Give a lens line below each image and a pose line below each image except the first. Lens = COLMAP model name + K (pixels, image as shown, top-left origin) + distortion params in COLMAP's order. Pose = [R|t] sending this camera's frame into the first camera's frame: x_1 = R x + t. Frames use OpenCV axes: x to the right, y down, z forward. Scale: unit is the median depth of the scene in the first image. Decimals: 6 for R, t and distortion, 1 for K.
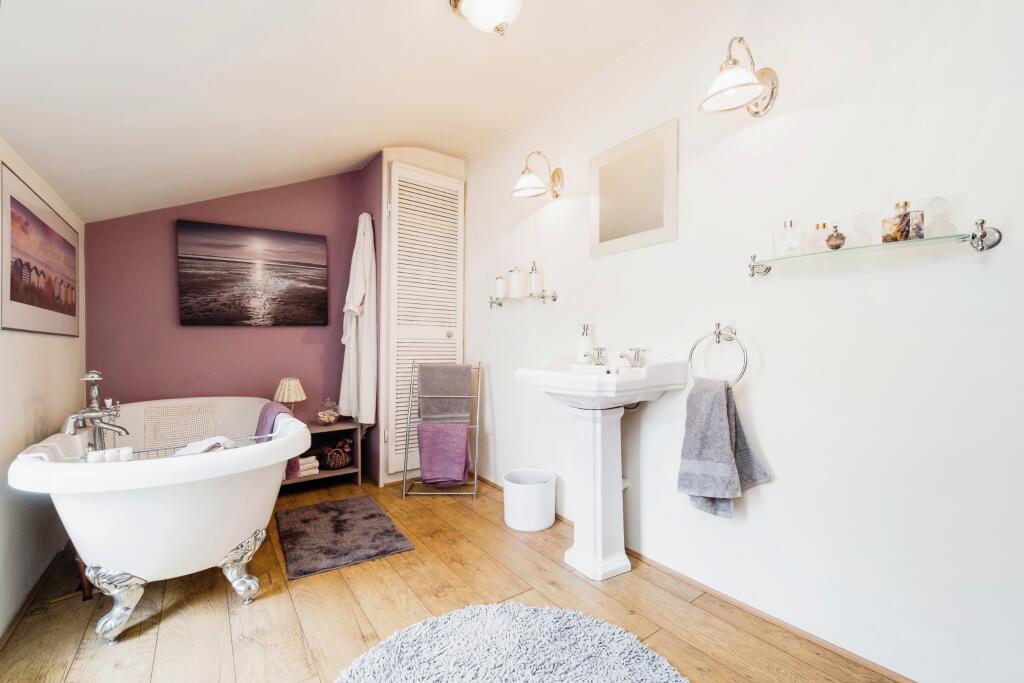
lens RADIAL K [[443.0, 0, 507.4], [0, 443.0, 340.8], [0, 0, 1]] dist [-0.005257, -0.001249]
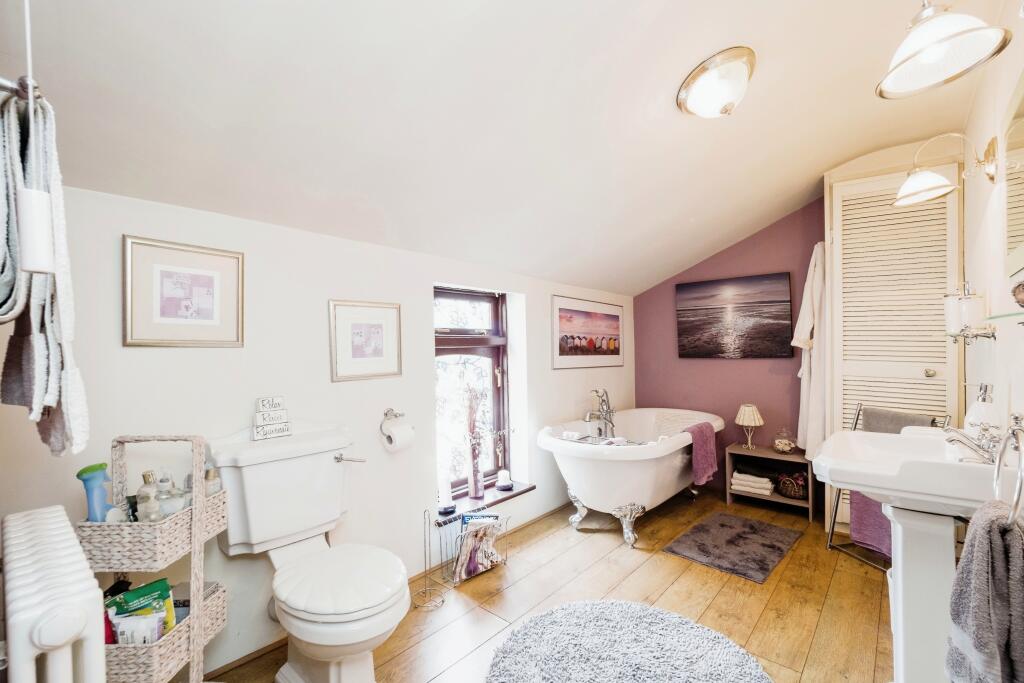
lens RADIAL K [[443.0, 0, 504.8], [0, 443.0, 346.1], [0, 0, 1]] dist [-0.005257, -0.001249]
pose [[0.224779, -0.001904, -0.974408, 0.512094], [0.006862, 0.999976, -0.000371, -0.075344], [0.974386, -0.006603, 0.224786, 0.130085]]
